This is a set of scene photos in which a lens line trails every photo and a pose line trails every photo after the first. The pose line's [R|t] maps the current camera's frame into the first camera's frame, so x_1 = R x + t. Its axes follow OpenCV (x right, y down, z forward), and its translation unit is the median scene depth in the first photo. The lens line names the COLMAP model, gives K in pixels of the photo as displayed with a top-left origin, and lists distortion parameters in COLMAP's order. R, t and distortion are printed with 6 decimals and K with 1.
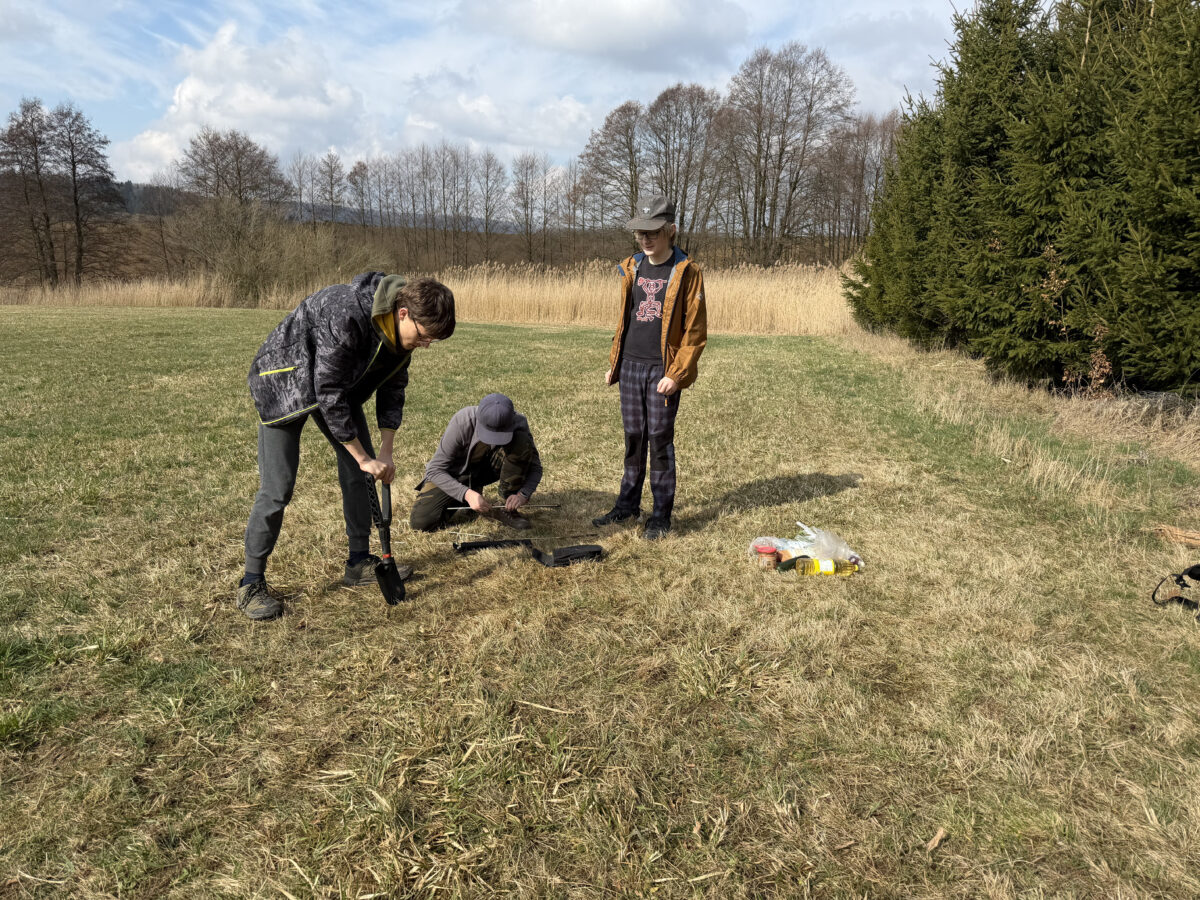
lens RADIAL K [[841.4, 0, 646.6], [0, 841.4, 453.1], [0, 0, 1]] dist [0.046623, -0.002097]
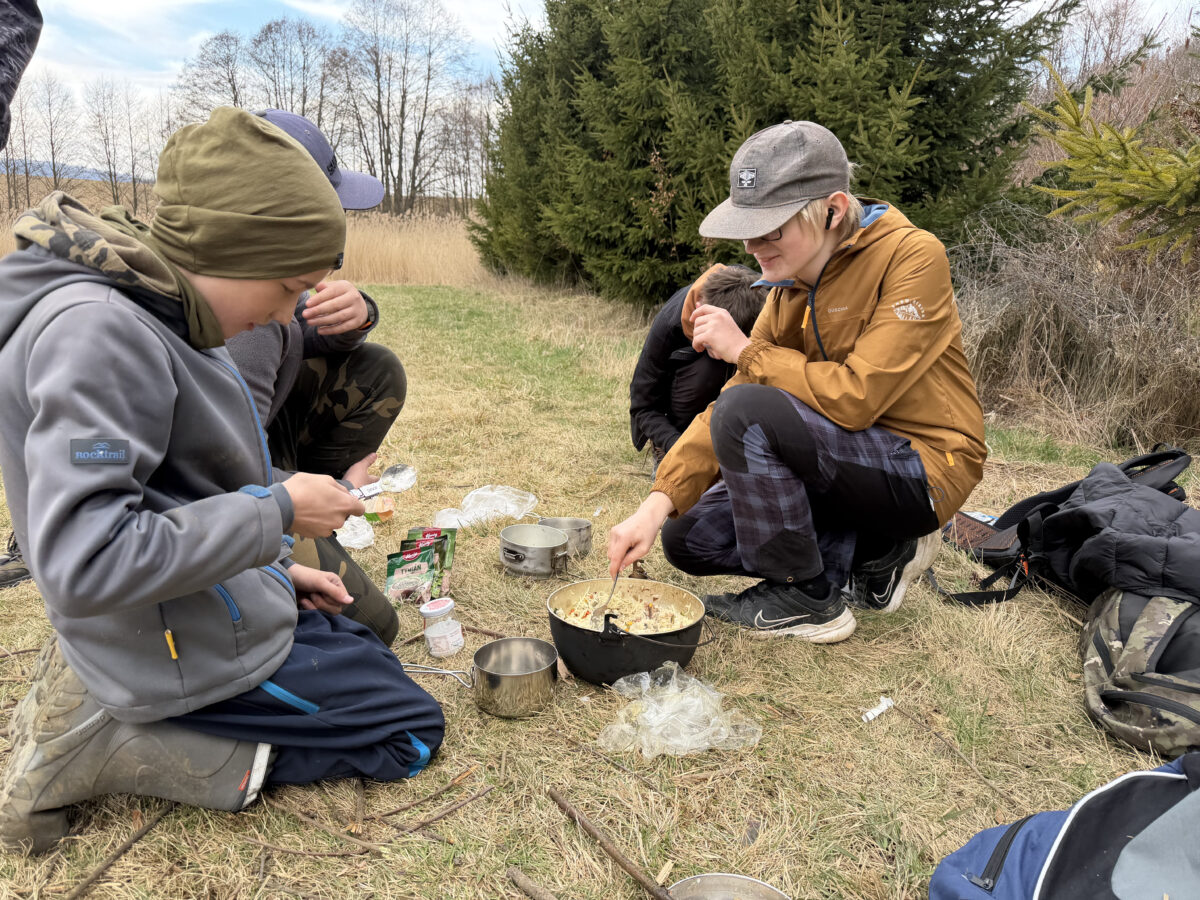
lens RADIAL K [[790.3, 0, 600.0], [0, 790.3, 450.0], [0, 0, 1]] dist [0.051971, -0.105882]
pose [[0.937295, -0.075418, 0.340279, 0.051084], [0.060239, 0.996669, 0.054970, 0.010352], [-0.343291, -0.031025, 0.938716, 0.103654]]
